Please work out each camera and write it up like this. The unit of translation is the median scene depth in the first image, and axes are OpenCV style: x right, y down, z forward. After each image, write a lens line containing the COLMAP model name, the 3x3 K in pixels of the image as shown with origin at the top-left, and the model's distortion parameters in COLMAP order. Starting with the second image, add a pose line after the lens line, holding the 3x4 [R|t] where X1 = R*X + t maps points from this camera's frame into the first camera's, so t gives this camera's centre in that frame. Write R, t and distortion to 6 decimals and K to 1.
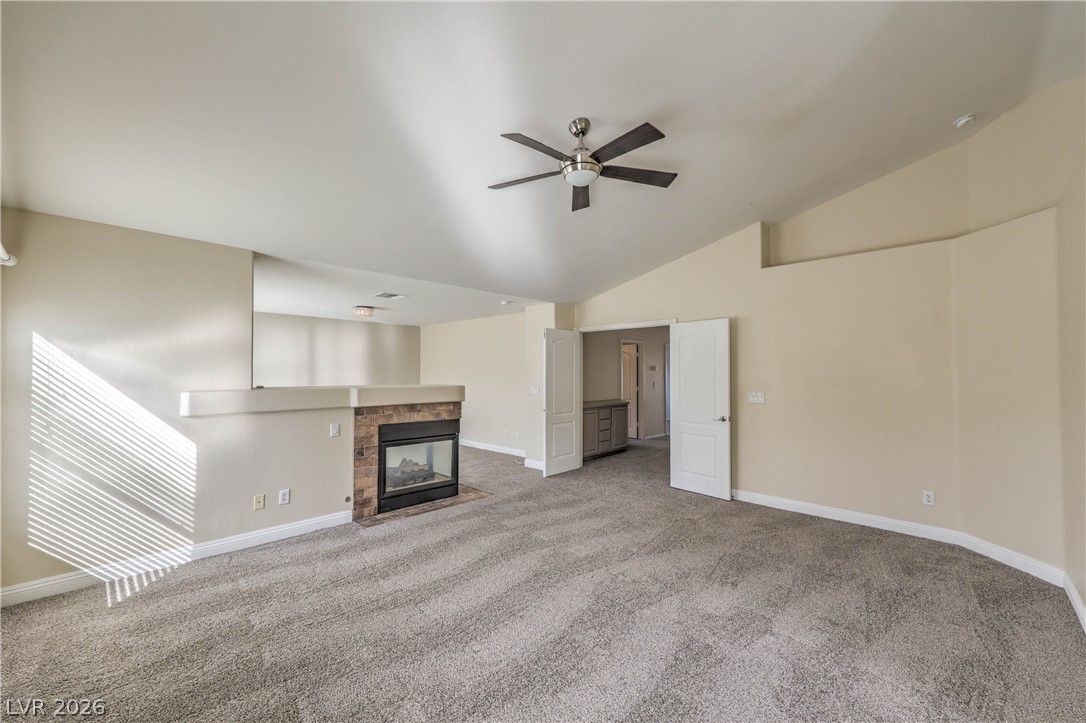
lens RADIAL K [[438.4, 0, 544.8], [0, 438.4, 365.5], [0, 0, 1]] dist [0.001295, 0.000196]
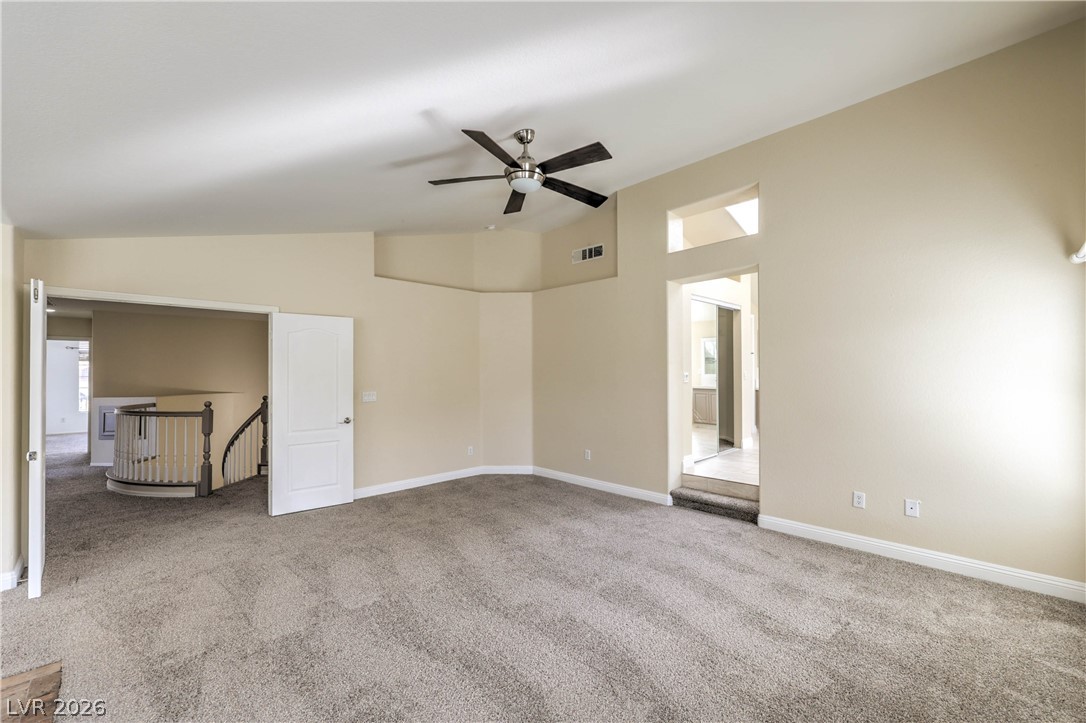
lens RADIAL K [[438.4, 0, 544.8], [0, 438.4, 365.5], [0, 0, 1]] dist [0.001295, 0.000196]
pose [[0.018979, 0.017053, 0.999674, -0.641361], [-0.008676, 0.999820, -0.016891, 0.014170], [-0.999782, -0.008352, 0.019124, 0.621778]]
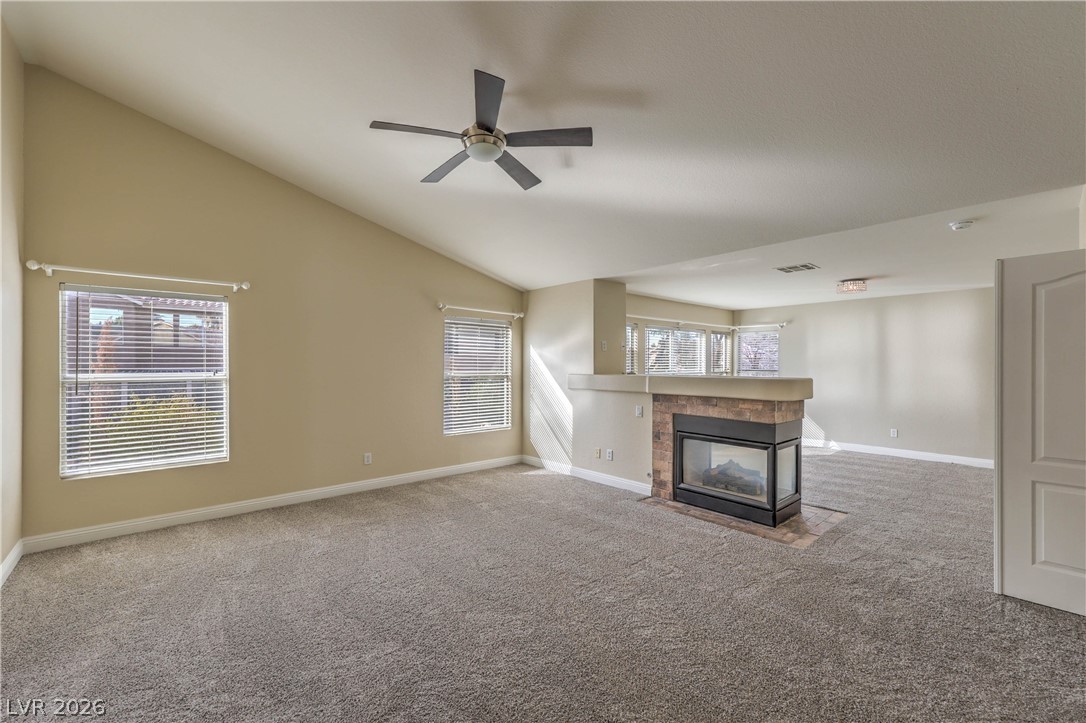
lens RADIAL K [[438.4, 0, 544.8], [0, 438.4, 365.5], [0, 0, 1]] dist [0.001295, 0.000196]
pose [[-0.079206, -0.002179, -0.996856, 0.677026], [0.013898, 0.999898, -0.003290, 0.024488], [0.996761, -0.014115, -0.079168, 0.809346]]
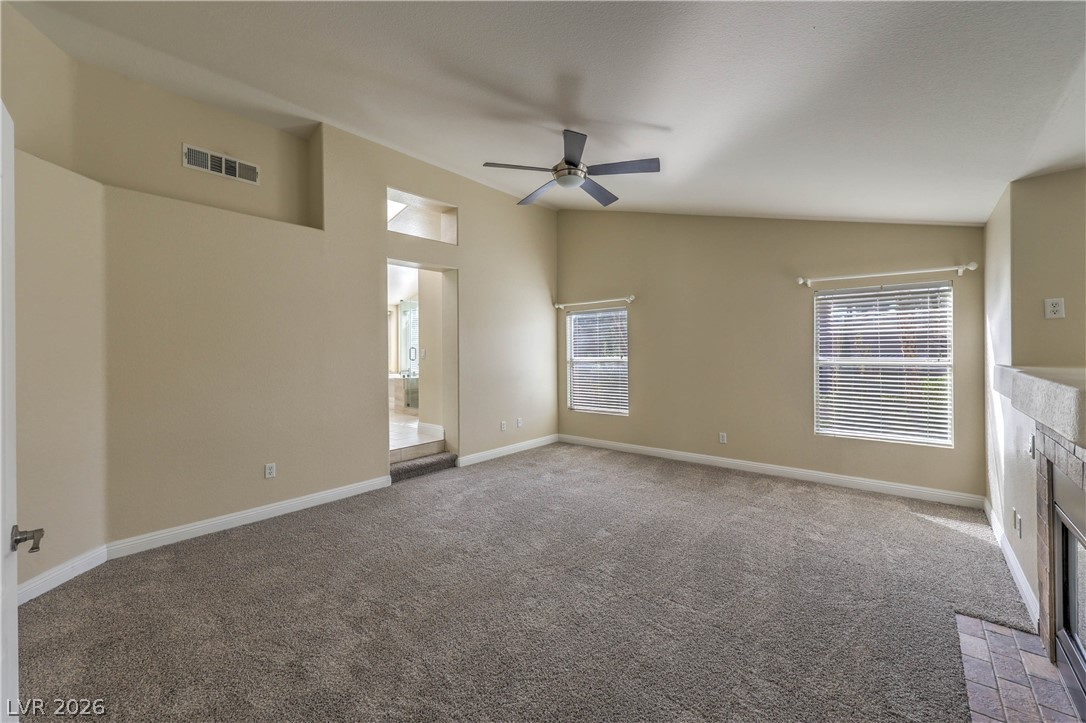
lens RADIAL K [[428.5, 0, 541.3], [0, 428.5, 355.0], [0, 0, 1]] dist [0.000641, 0.000193]
pose [[-0.997142, 0.006253, -0.075288, 0.169140], [0.007114, 0.999912, -0.011170, 0.033674], [0.075212, -0.011674, -0.997099, 1.426072]]
